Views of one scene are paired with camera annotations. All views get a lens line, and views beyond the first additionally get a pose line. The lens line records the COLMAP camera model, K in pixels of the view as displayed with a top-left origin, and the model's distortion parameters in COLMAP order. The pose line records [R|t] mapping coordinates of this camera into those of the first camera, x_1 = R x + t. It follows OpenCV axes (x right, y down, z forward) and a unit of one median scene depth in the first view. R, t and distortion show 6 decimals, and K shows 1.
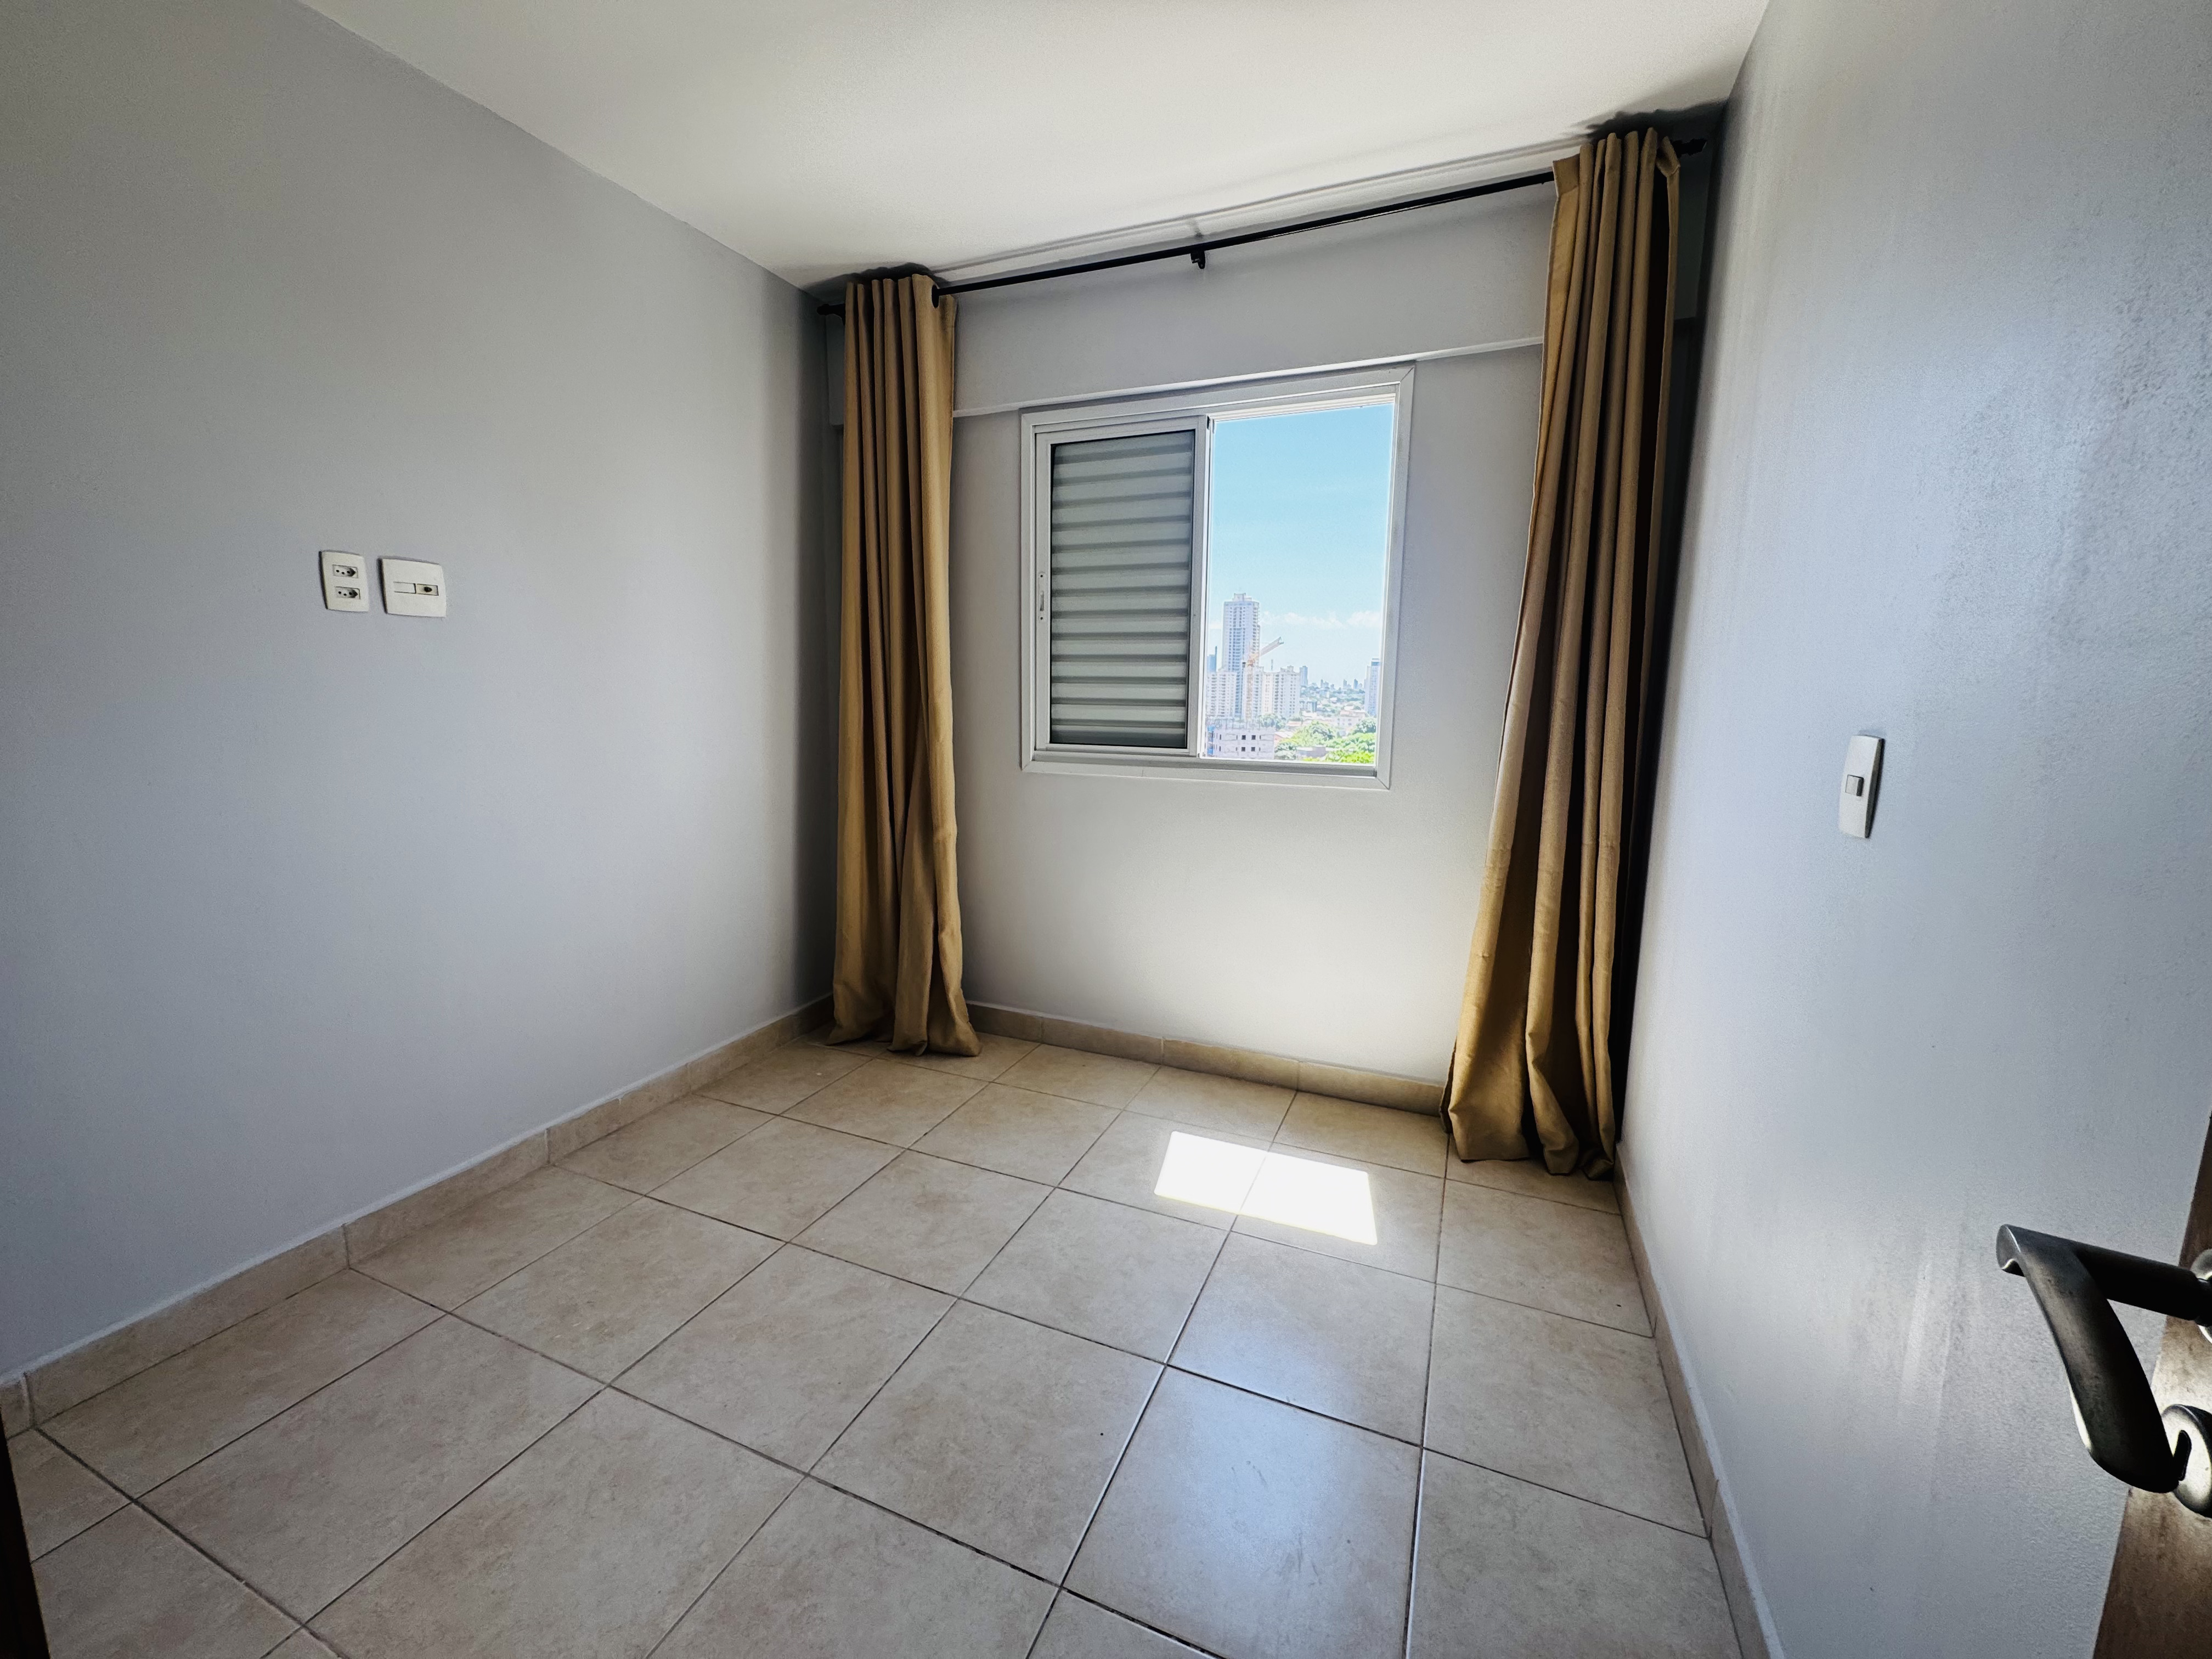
lens RADIAL K [[884.8, 0, 1109.4], [0, 884.8, 824.8], [0, 0, 1]] dist [-0.001186, -0.000001]
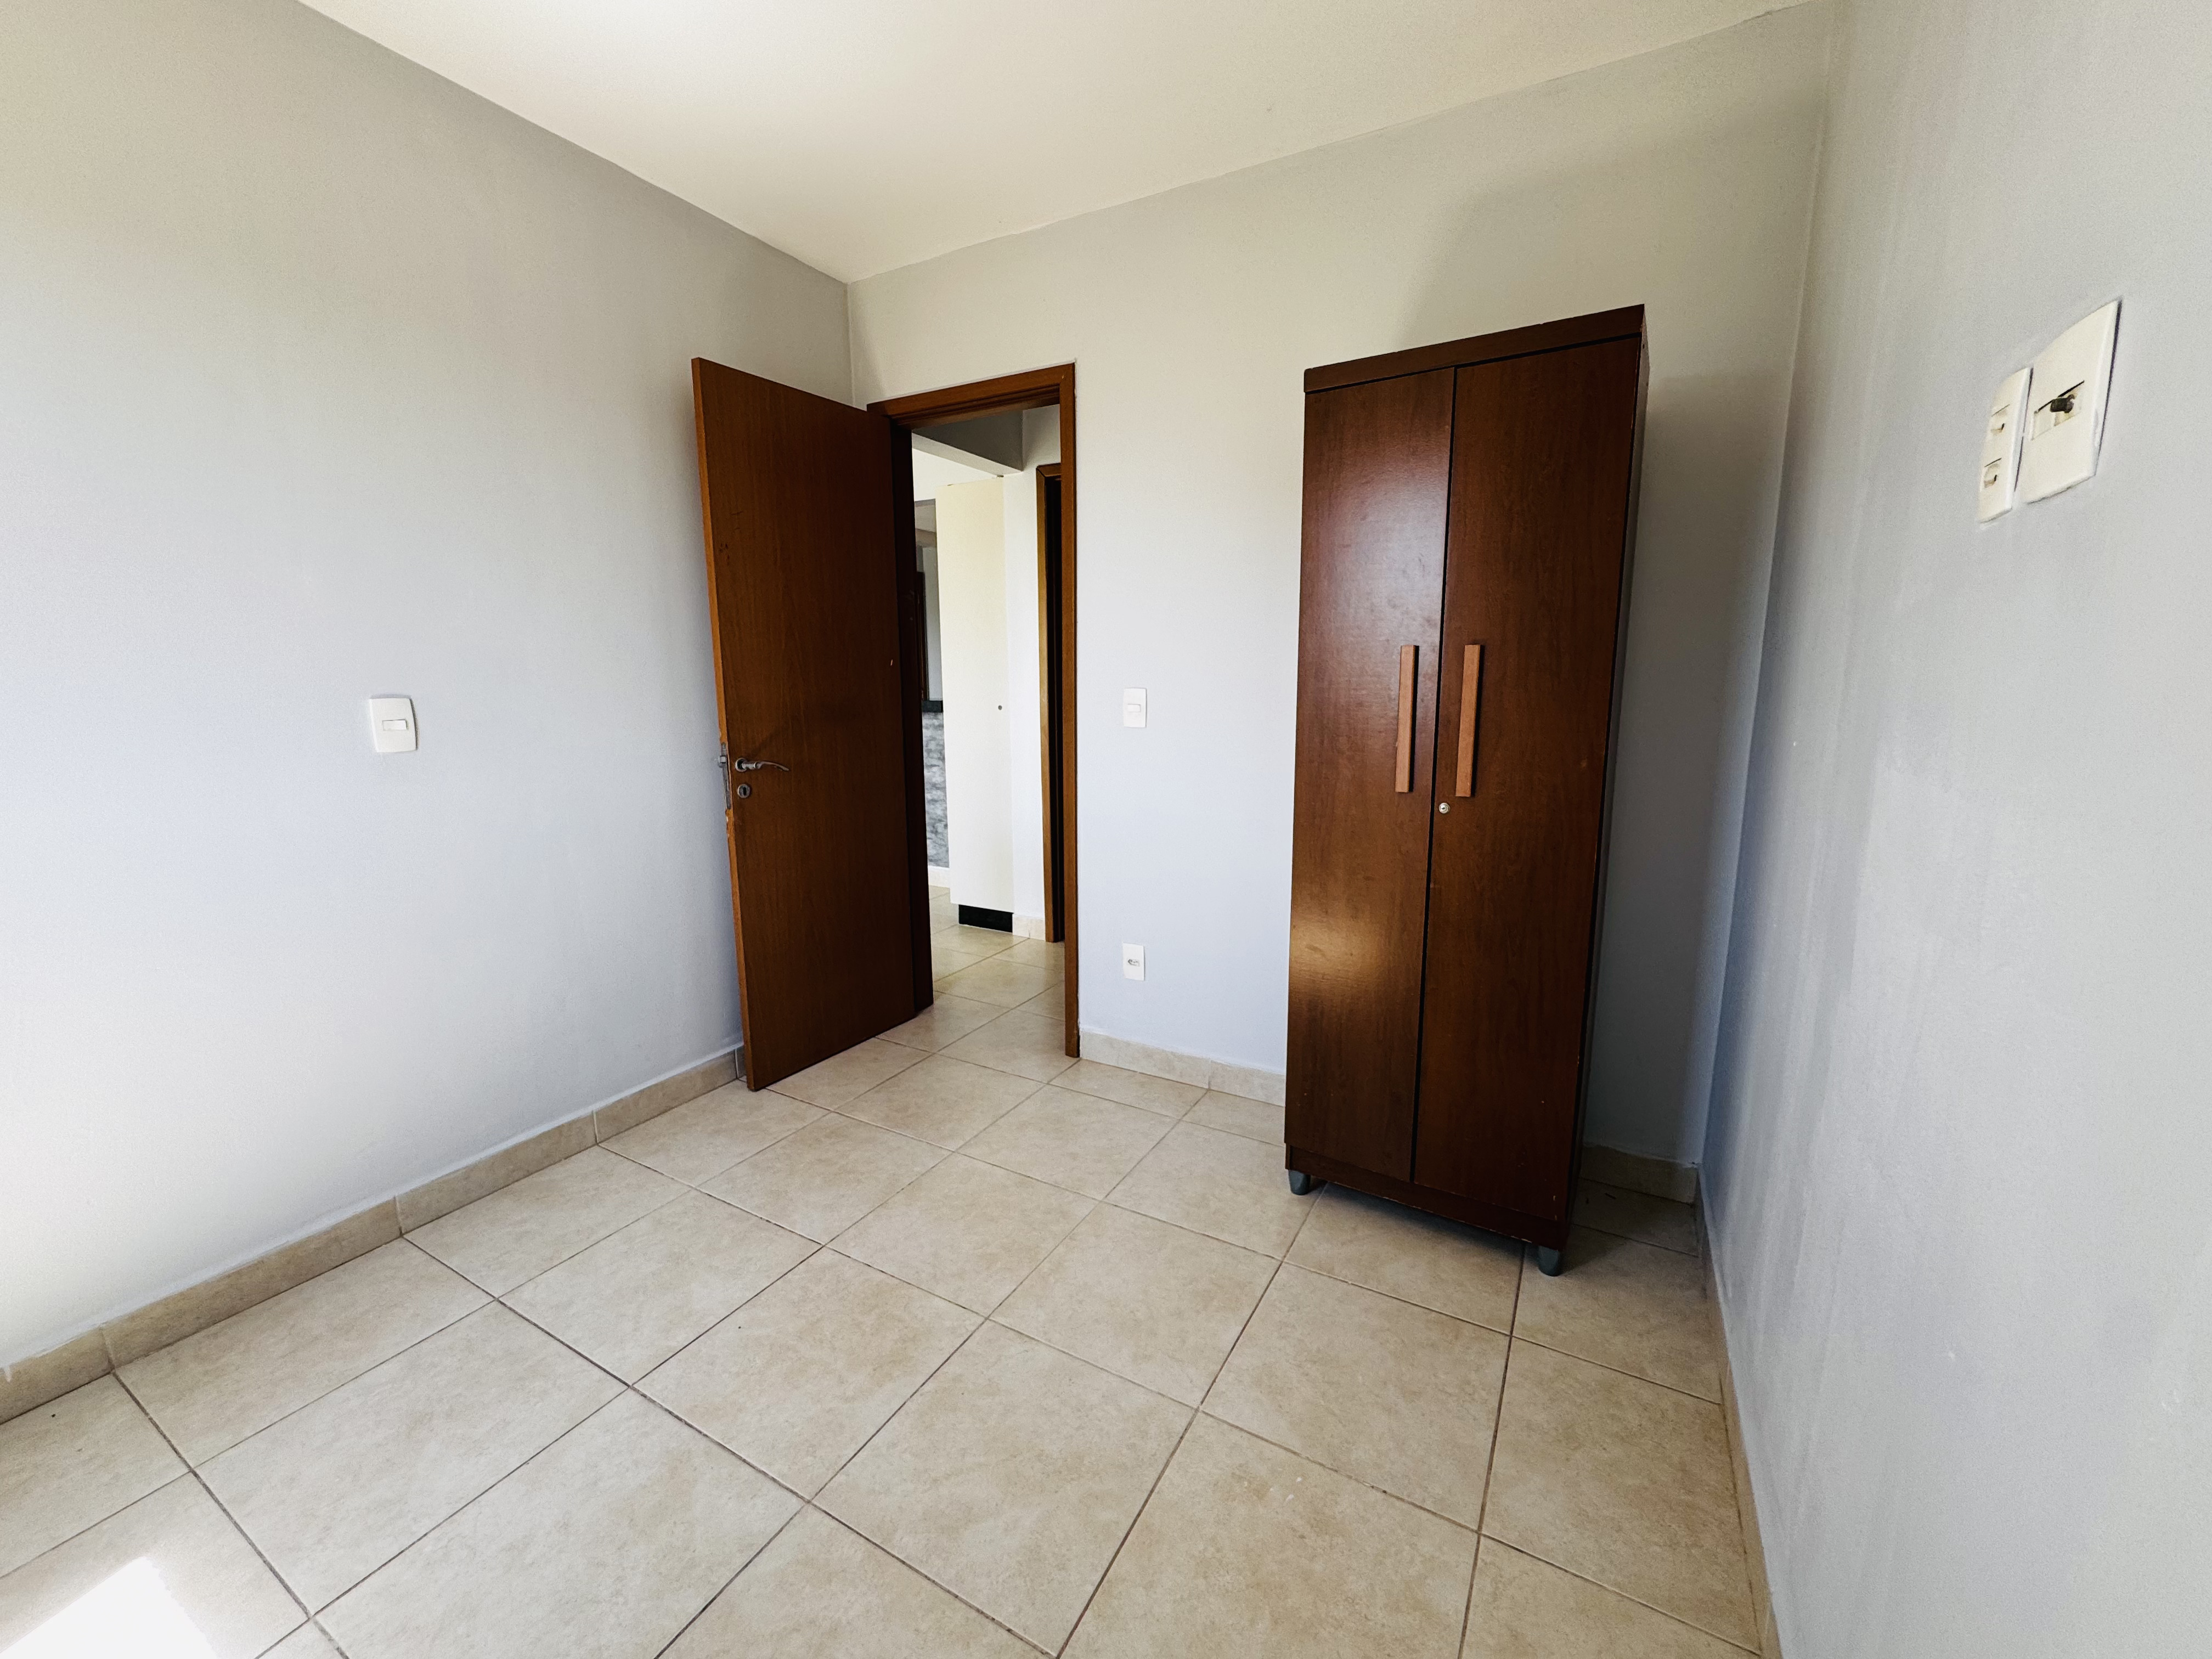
lens RADIAL K [[884.8, 0, 1105.8], [0, 884.8, 823.2], [0, 0, 1]] dist [-0.001186, -0.000001]
pose [[-0.992762, -0.028840, 0.116582, -0.498318], [0.009957, 0.947629, 0.319217, -0.245633], [-0.119683, 0.318067, -0.940483, 1.518914]]
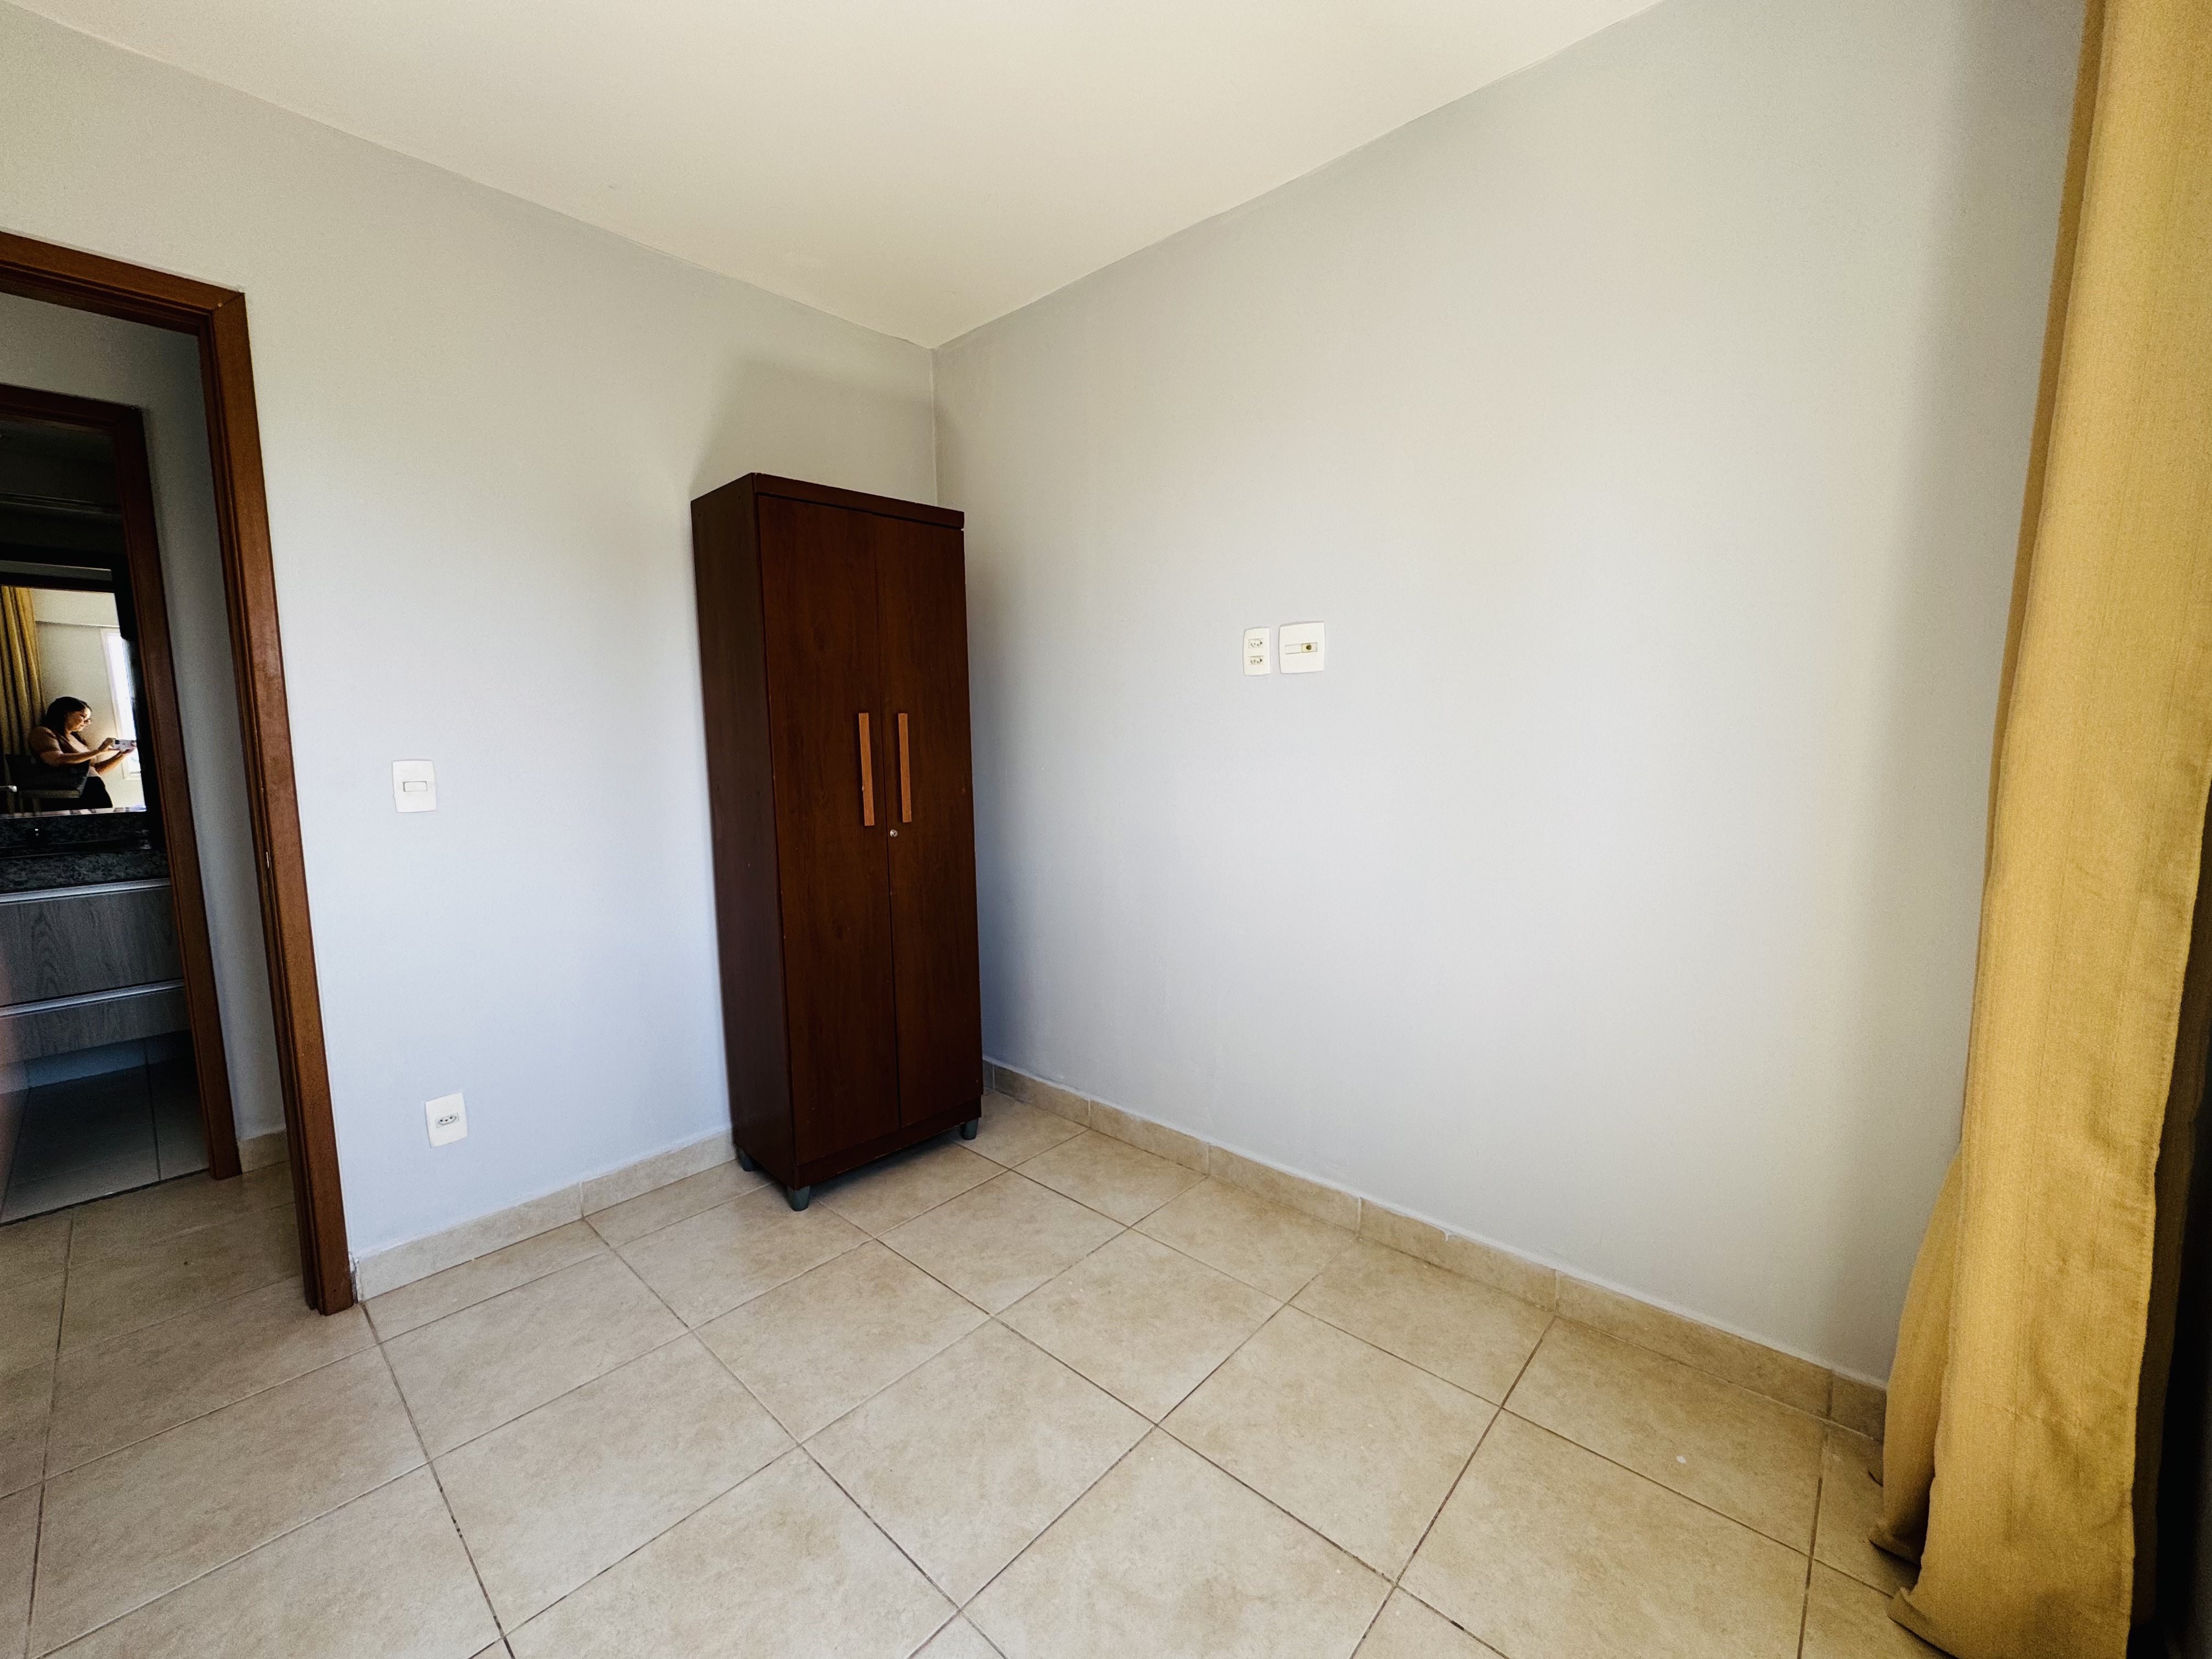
lens RADIAL K [[884.8, 0, 1101.0], [0, 884.8, 825.6], [0, 0, 1]] dist [-0.001186, -0.000001]
pose [[-0.334567, 0.097281, -0.937337, 0.393386], [-0.136167, 0.979229, 0.150231, -0.194144], [0.932483, 0.177896, -0.314371, 1.237733]]
